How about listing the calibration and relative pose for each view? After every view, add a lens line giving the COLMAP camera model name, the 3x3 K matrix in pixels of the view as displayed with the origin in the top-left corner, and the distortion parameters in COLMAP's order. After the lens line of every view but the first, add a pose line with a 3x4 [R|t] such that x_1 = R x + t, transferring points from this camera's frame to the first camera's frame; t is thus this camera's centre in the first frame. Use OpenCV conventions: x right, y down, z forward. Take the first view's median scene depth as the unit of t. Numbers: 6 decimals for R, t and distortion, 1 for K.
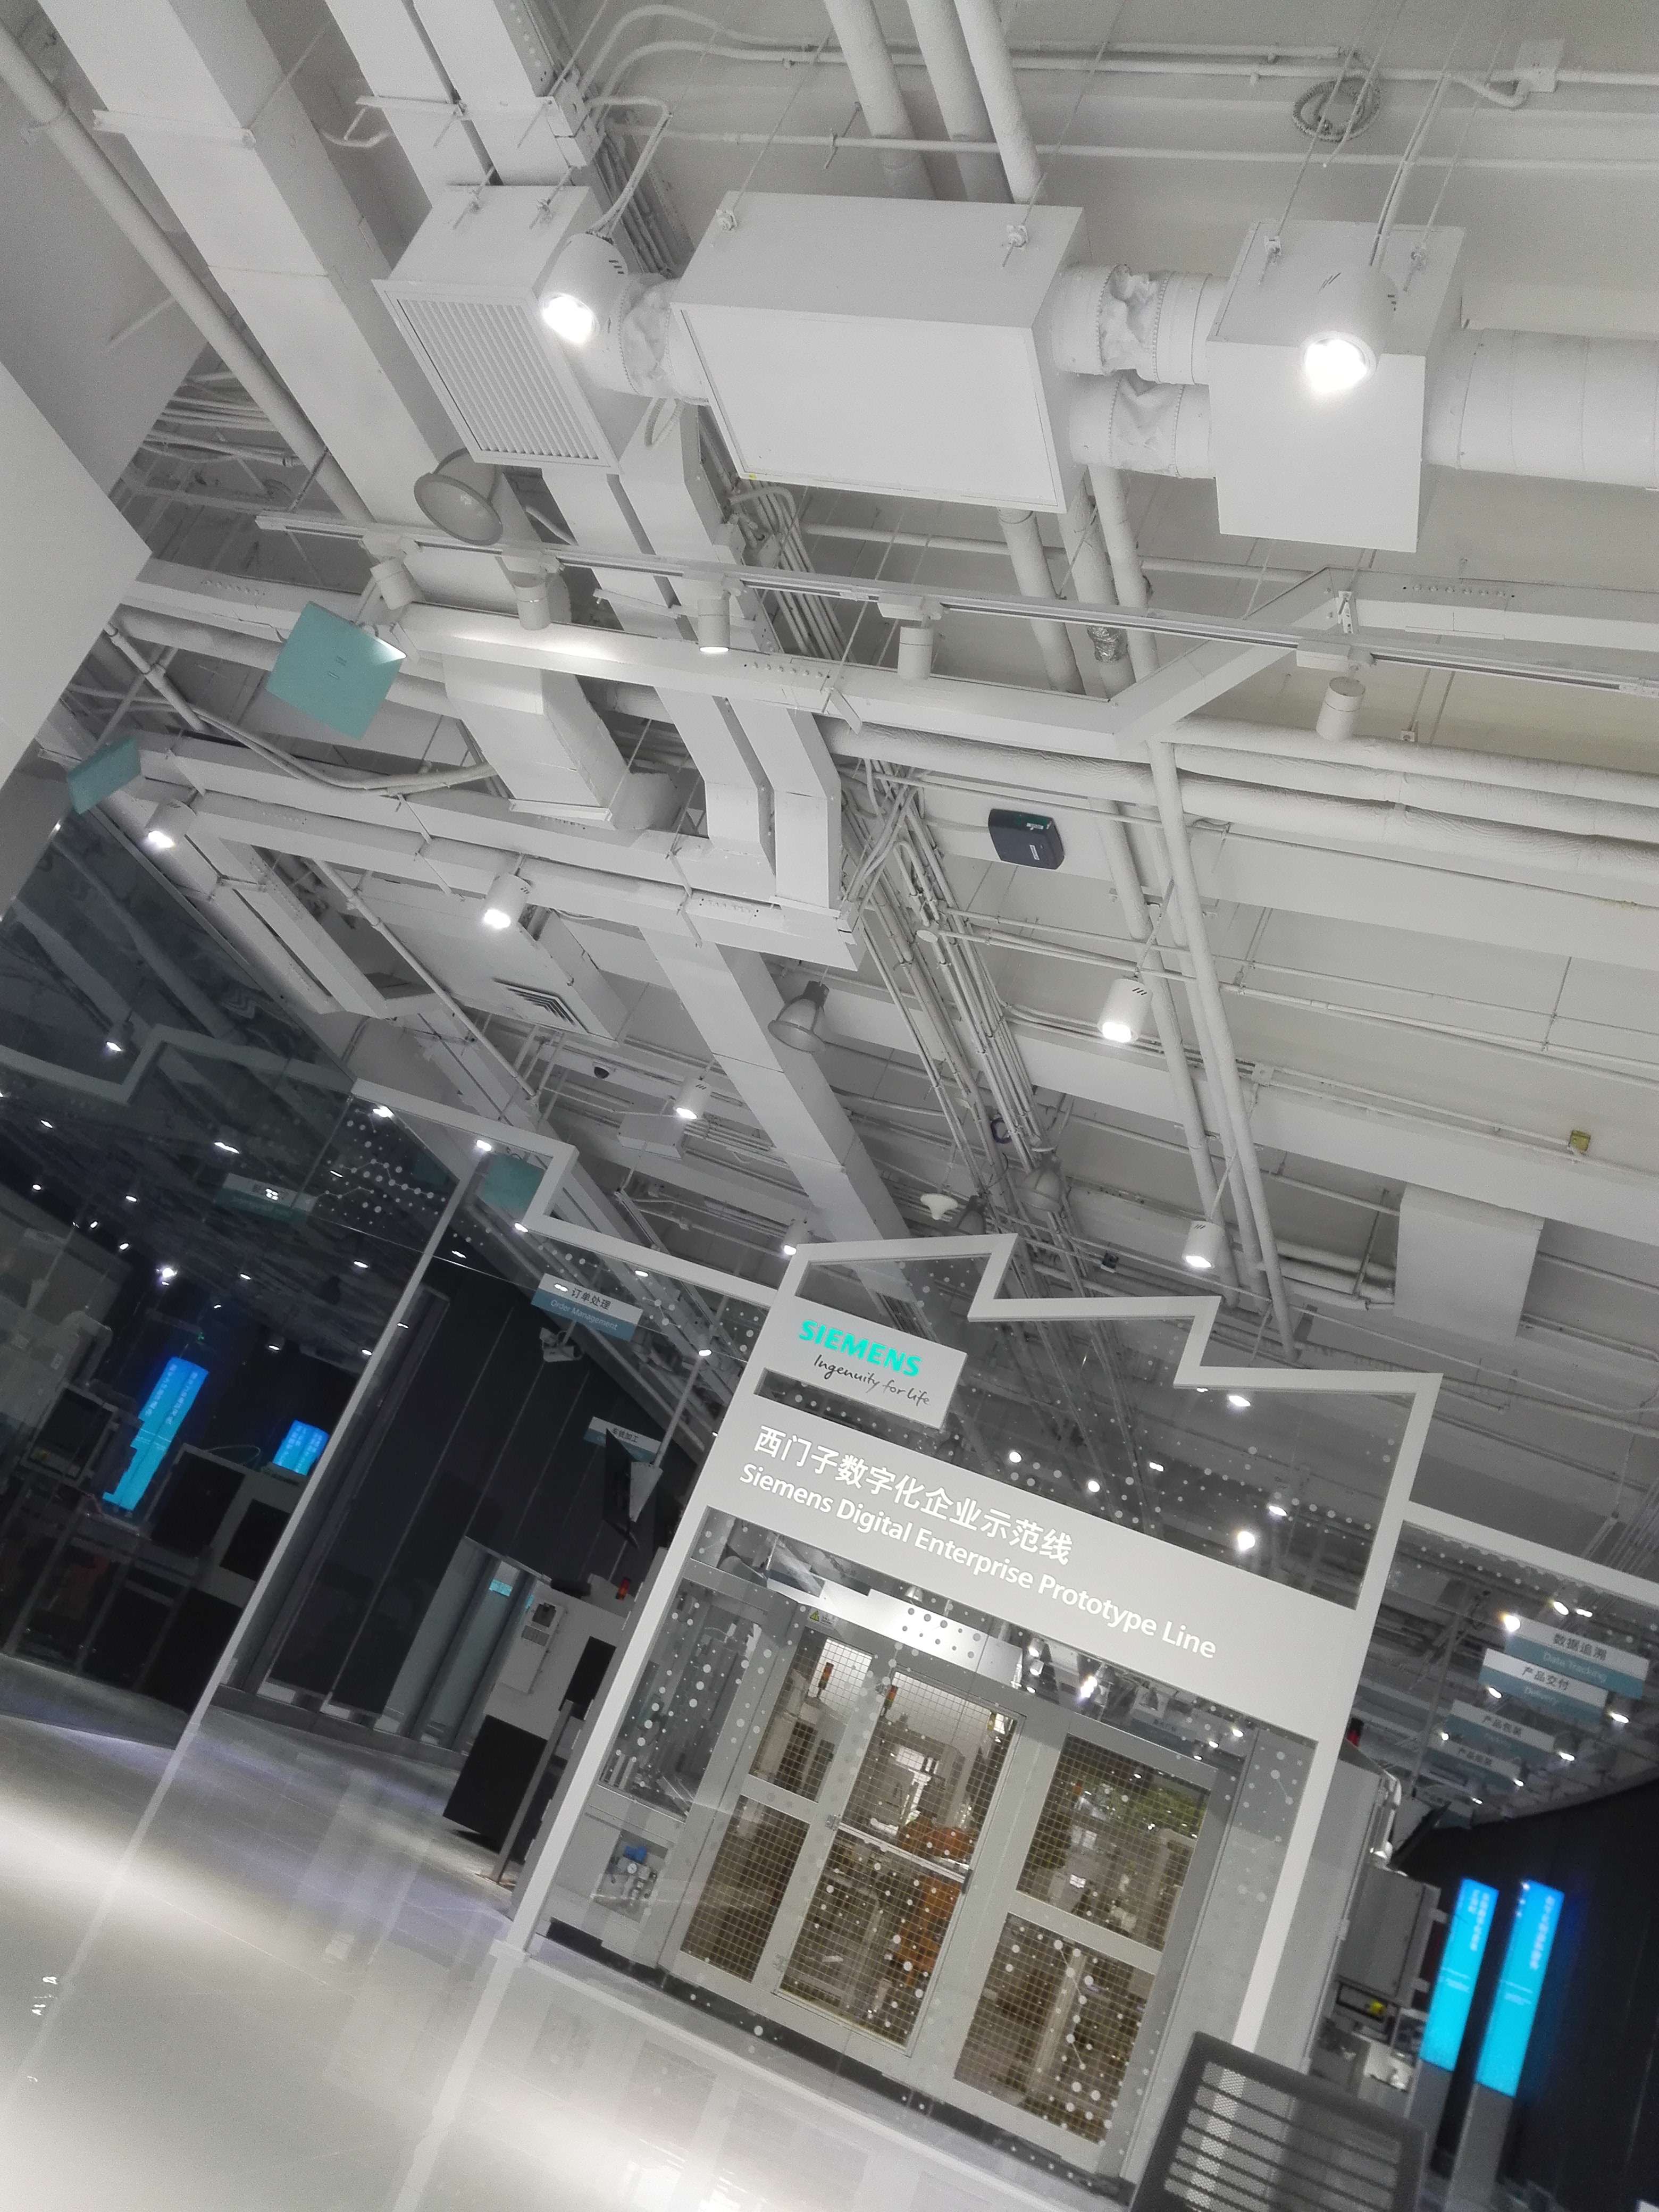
lens RADIAL K [[1801.4, 0, 834.9], [0, 1801.4, 1100.9], [0, 0, 1]] dist [0.131710, -0.266406]
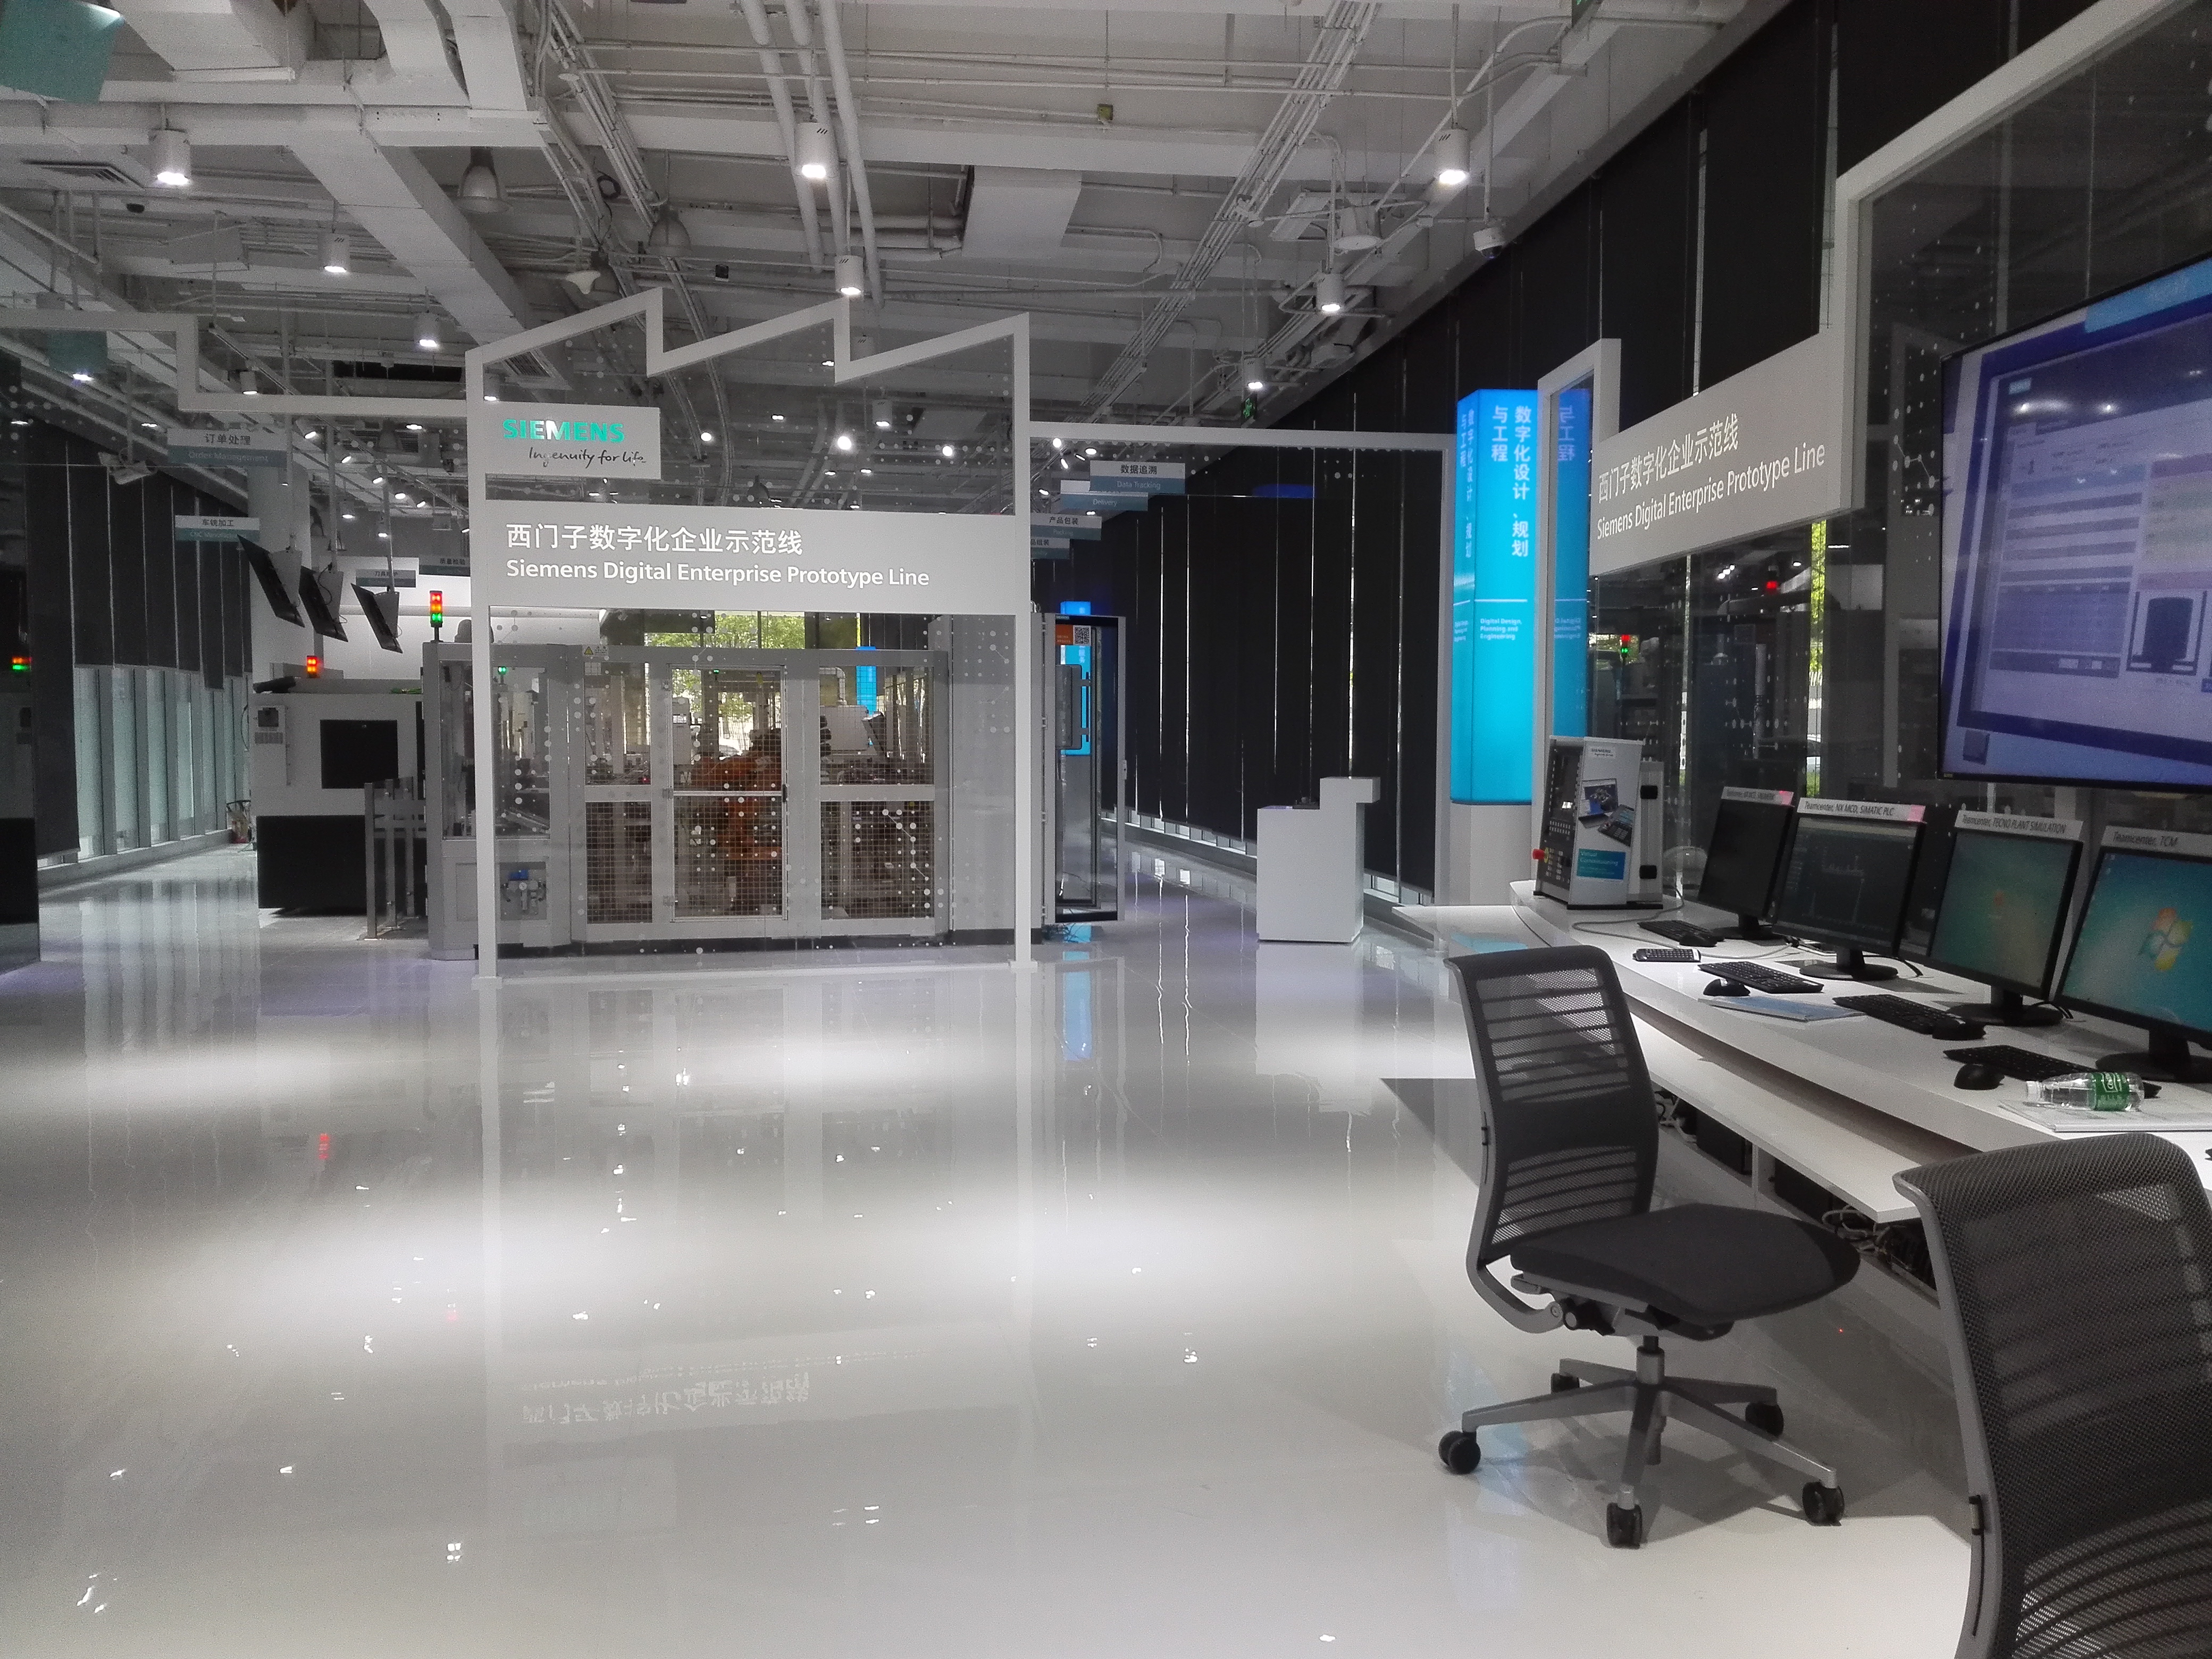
lens RADIAL K [[1801.4, 0, 1109.9], [0, 1801.4, 820.6], [0, 0, 1]] dist [0.131710, -0.266406]
pose [[0.860263, -0.383294, 0.336204, -0.175026], [0.178206, 0.843873, 0.506084, -0.178539], [-0.477692, -0.375452, 0.794258, -0.157971]]
